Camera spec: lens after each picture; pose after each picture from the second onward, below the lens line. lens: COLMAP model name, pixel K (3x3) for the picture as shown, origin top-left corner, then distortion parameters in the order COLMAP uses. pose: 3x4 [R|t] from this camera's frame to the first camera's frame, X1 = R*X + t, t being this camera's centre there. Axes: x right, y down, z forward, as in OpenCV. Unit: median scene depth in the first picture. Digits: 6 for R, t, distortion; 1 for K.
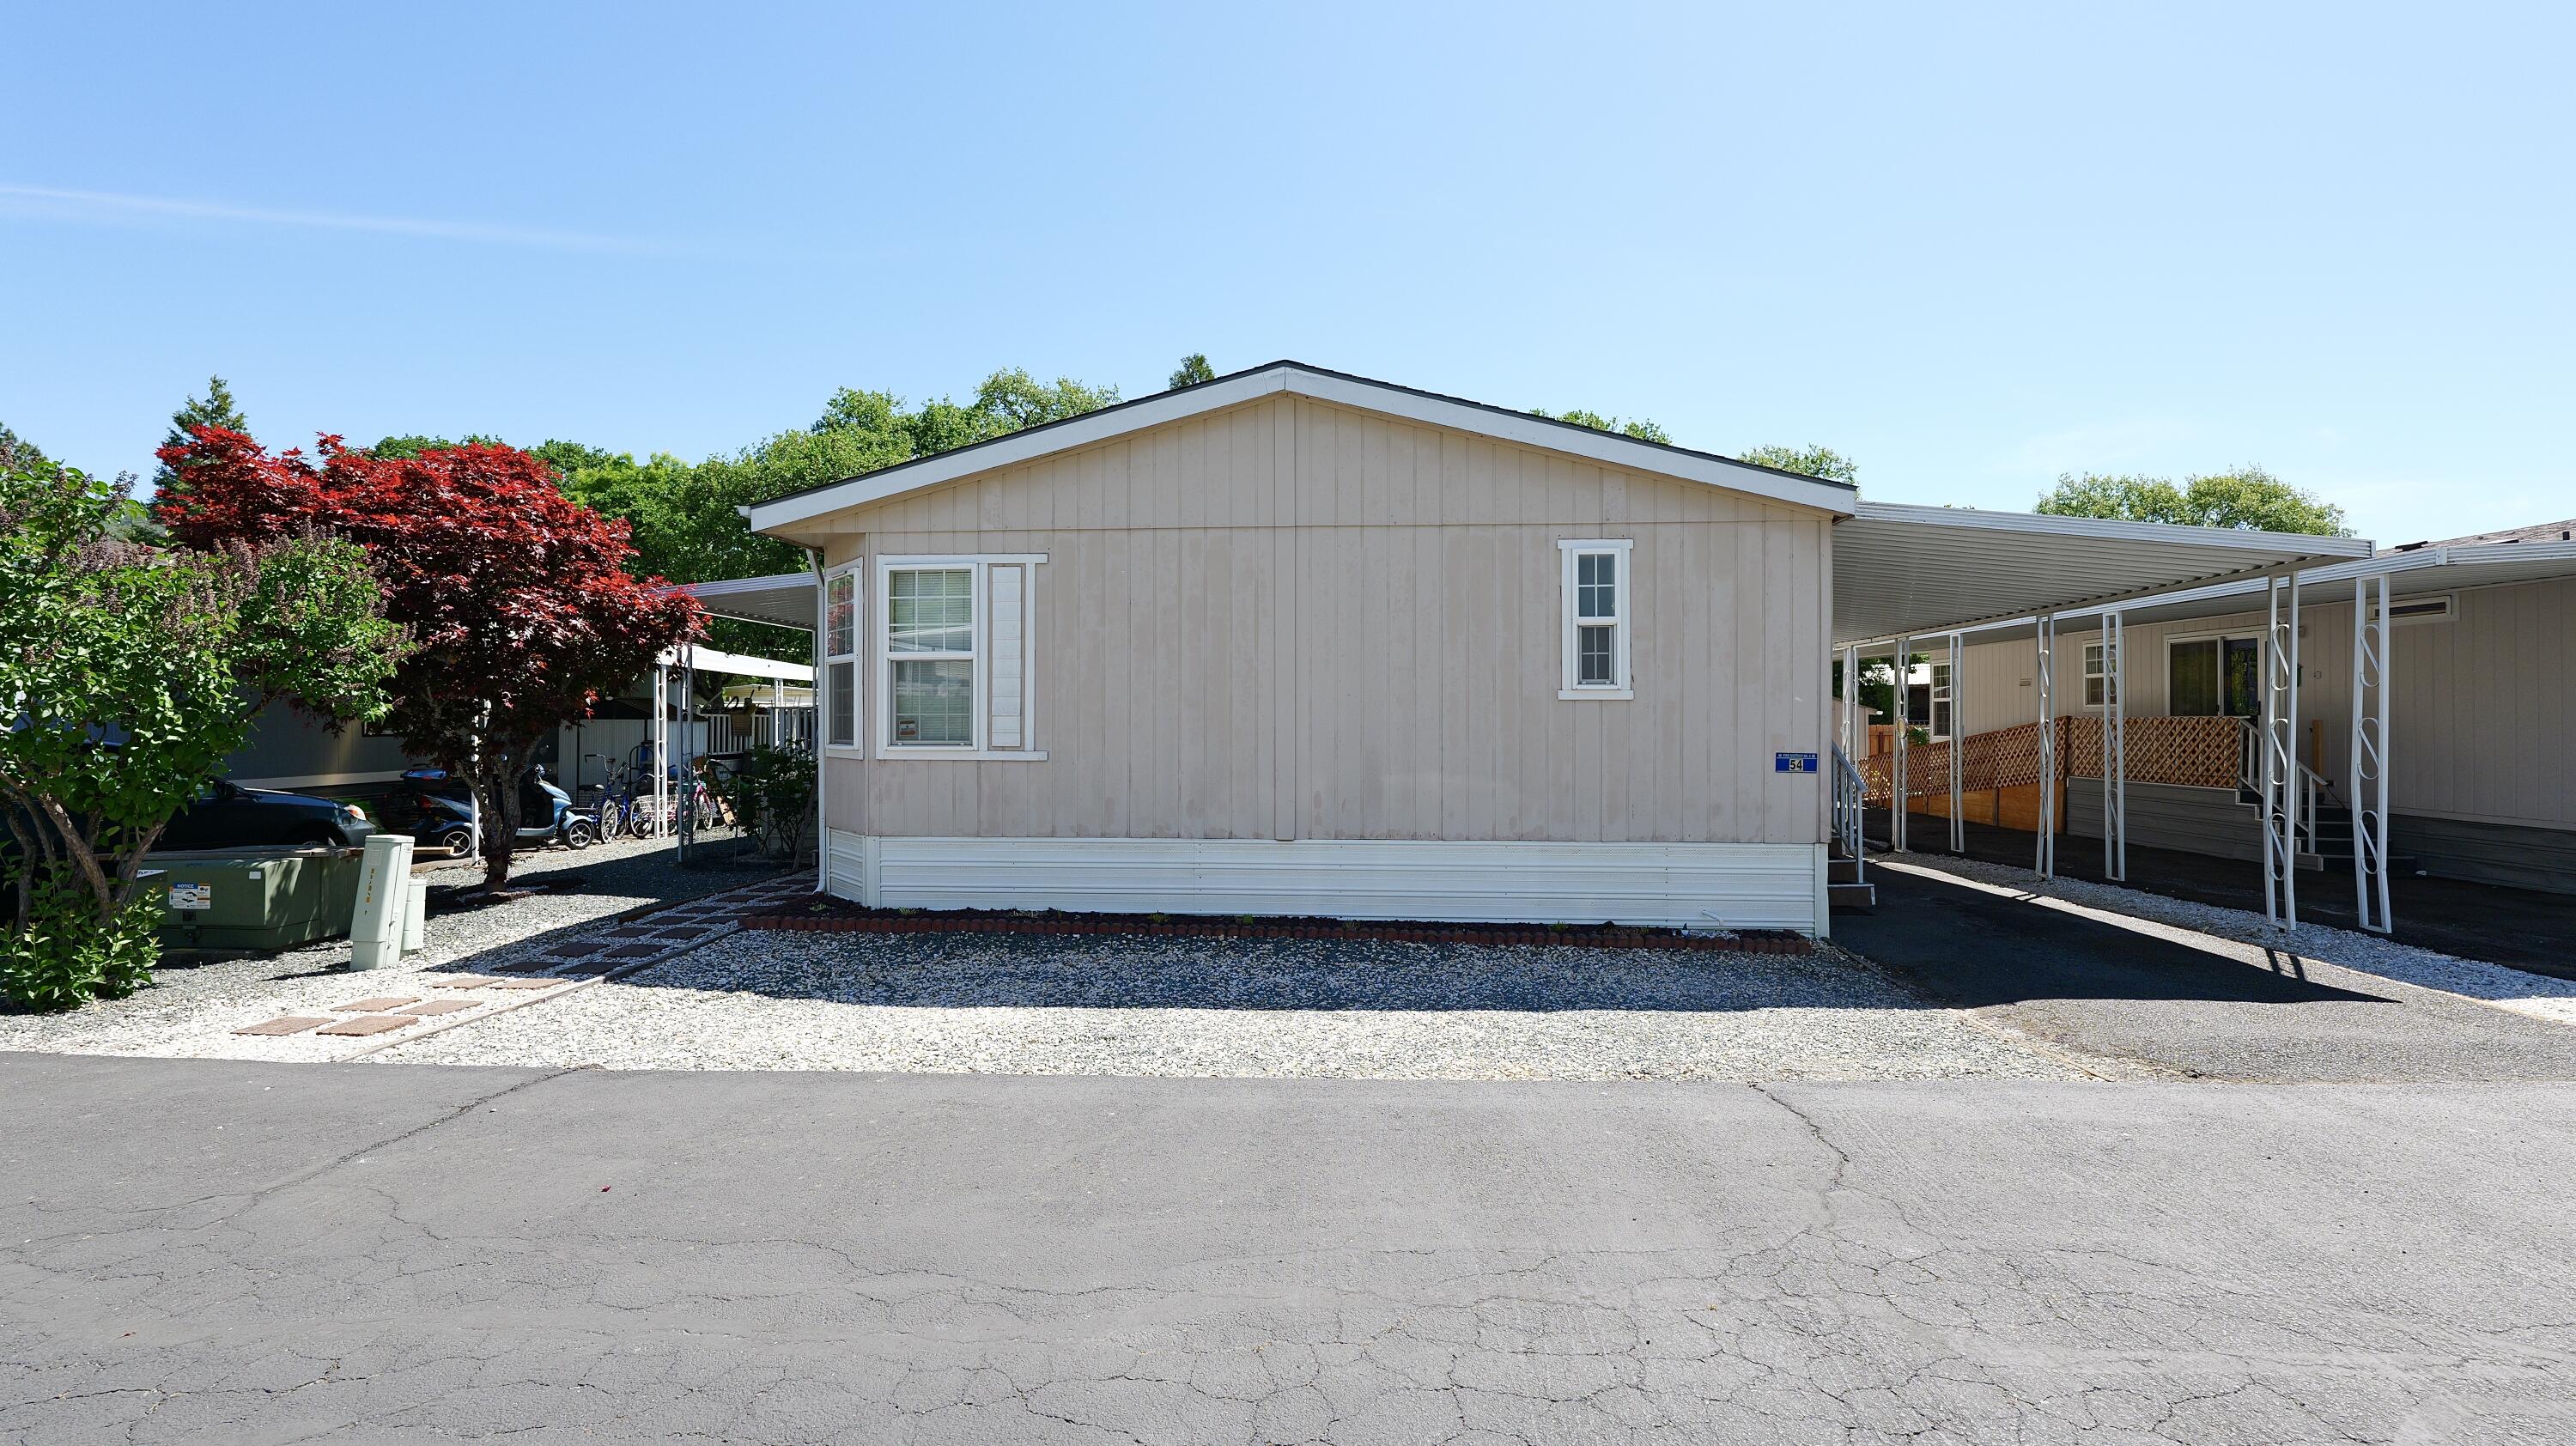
lens RADIAL K [[1055.3, 0, 1288.0], [0, 1055.3, 723.0], [0, 0, 1]] dist [-0.012396, 0.000173]
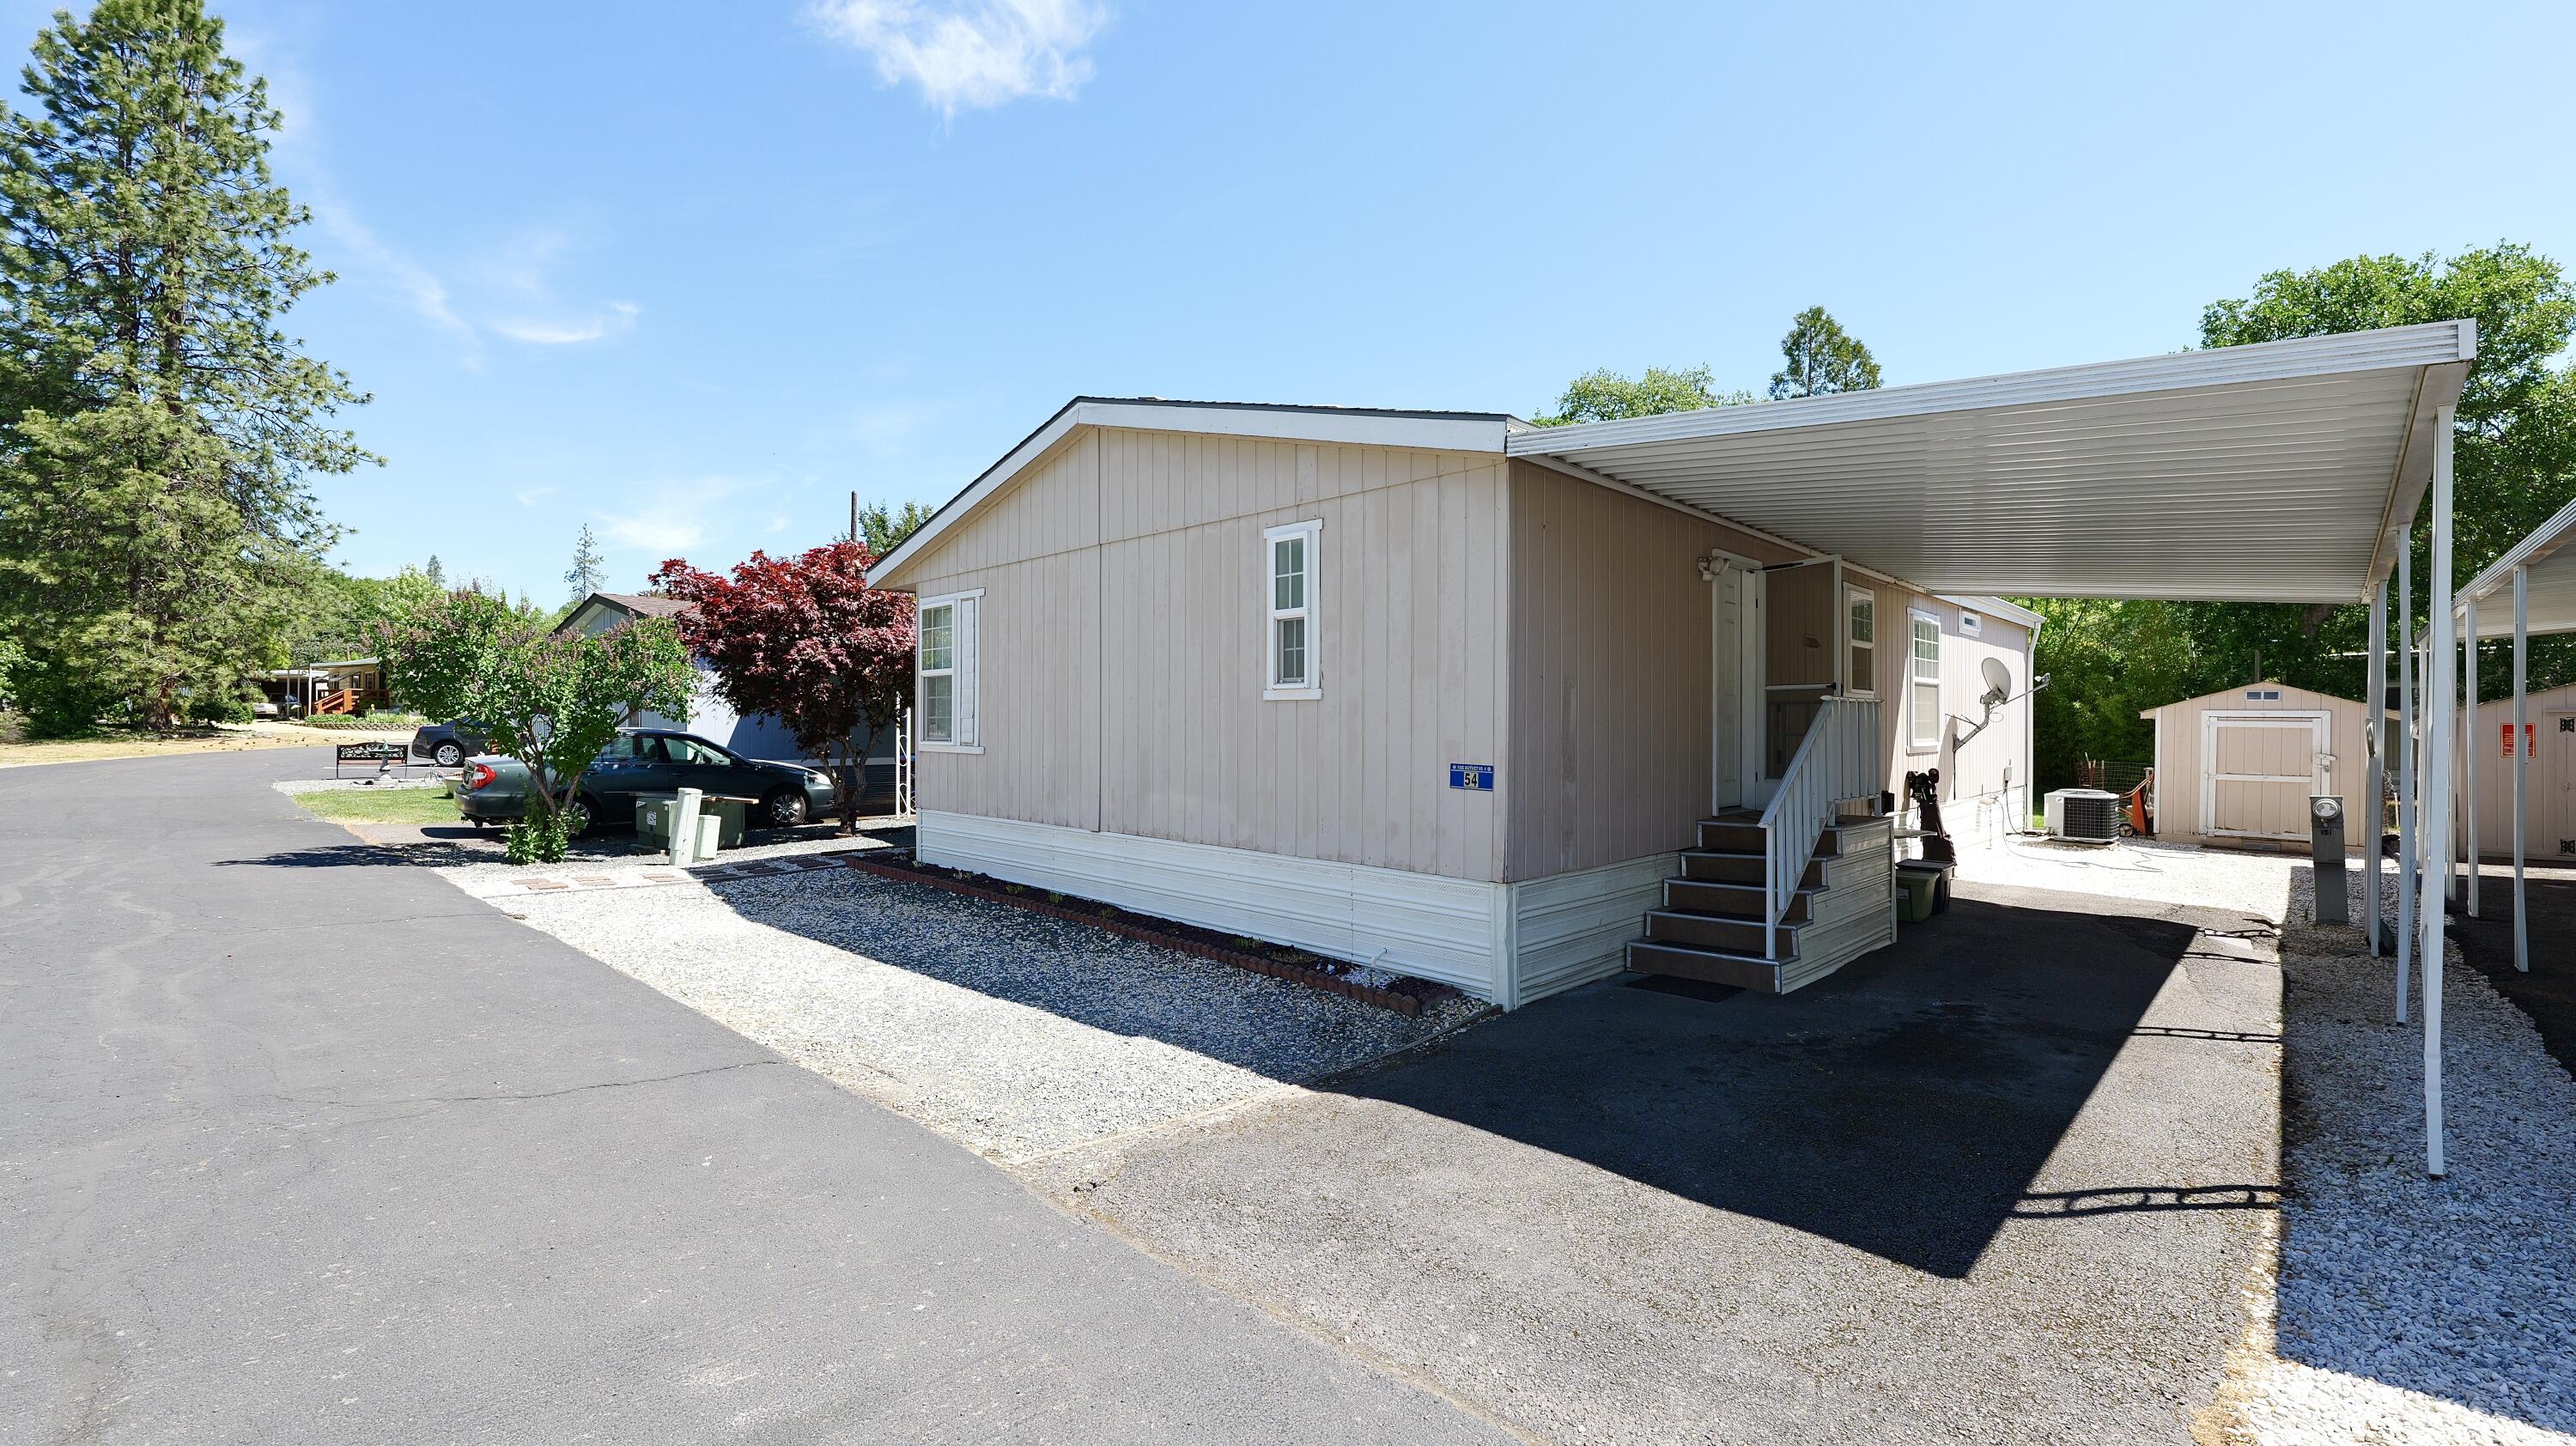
lens RADIAL K [[1053.3, 0, 1283.8], [0, 1053.3, 729.0], [0, 0, 1]] dist [-0.012076, 0.000427]
pose [[0.753069, 0.005645, -0.657918, 0.860650], [-0.005122, 0.999983, 0.002717, 0.000397], [0.657922, 0.001323, 0.753085, 0.302497]]
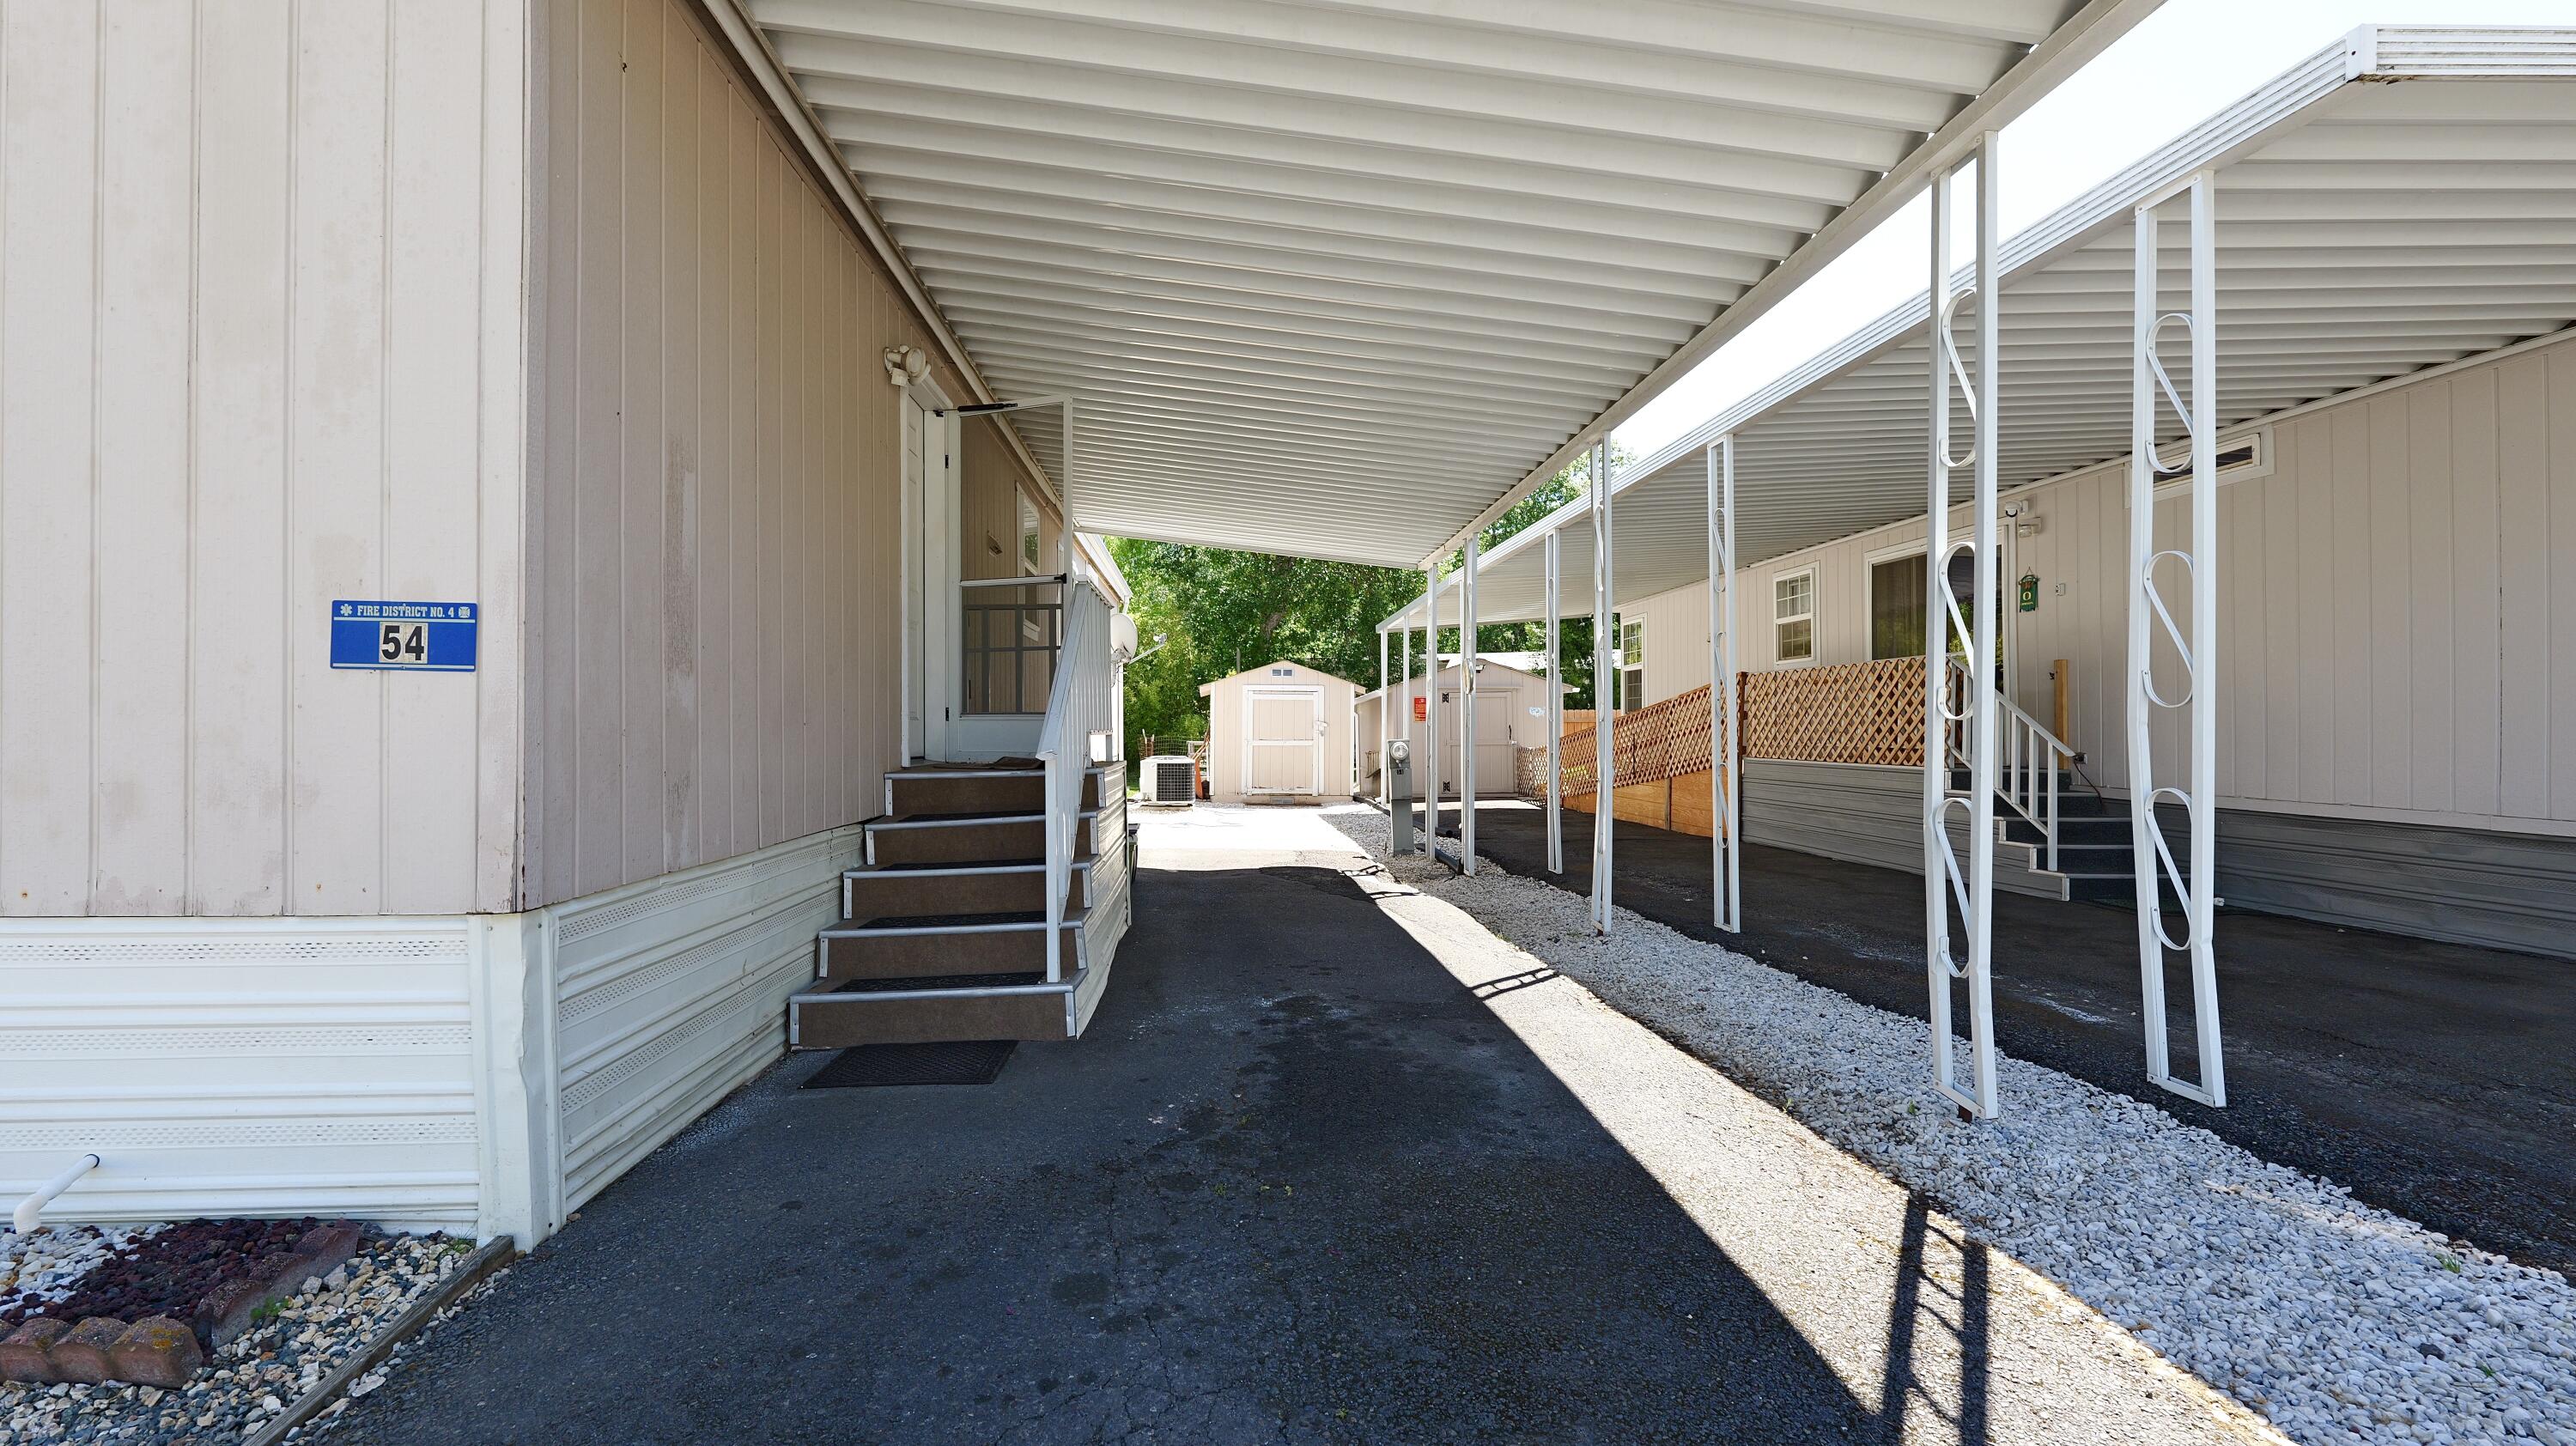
lens RADIAL K [[1053.3, 0, 1283.8], [0, 1053.3, 729.0], [0, 0, 1]] dist [-0.012076, 0.000427]
pose [[0.990810, -0.002459, 0.135241, 0.656640], [0.002960, 0.999989, -0.003501, 0.062465], [-0.135231, 0.003869, 0.990807, 0.657421]]
